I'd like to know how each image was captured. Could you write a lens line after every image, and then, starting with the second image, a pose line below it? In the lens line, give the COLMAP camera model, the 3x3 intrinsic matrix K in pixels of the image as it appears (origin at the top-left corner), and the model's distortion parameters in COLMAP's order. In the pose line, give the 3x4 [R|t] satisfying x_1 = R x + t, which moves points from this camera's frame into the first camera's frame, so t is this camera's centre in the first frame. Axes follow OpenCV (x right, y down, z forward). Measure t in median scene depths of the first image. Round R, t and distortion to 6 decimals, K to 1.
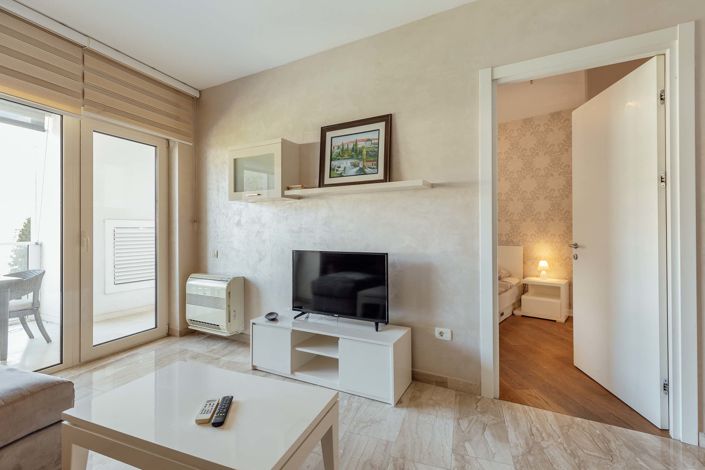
lens RADIAL K [[316.6, 0, 362.9], [0, 316.6, 228.9], [0, 0, 1]] dist [0.001215, -0.000006]
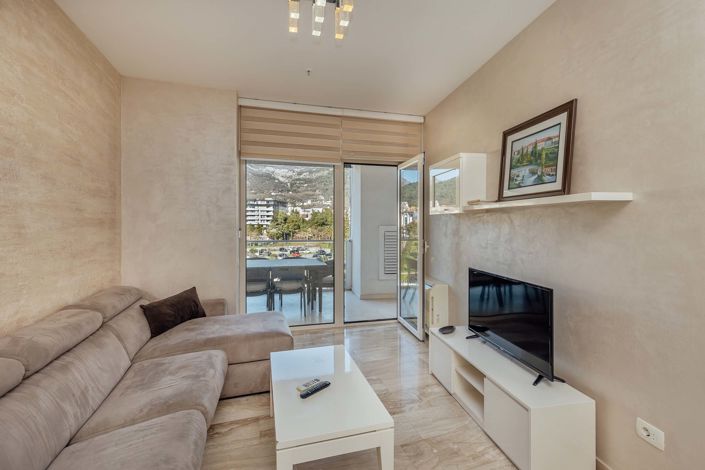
lens RADIAL K [[322.4, 0, 353.0], [0, 322.4, 223.1], [0, 0, 1]] dist [-0.001022, -0.000150]
pose [[0.591222, 0.004297, -0.806497, 0.366951], [0.003892, 0.999959, 0.008180, -0.079566], [0.806499, -0.007975, 0.591181, 0.135463]]
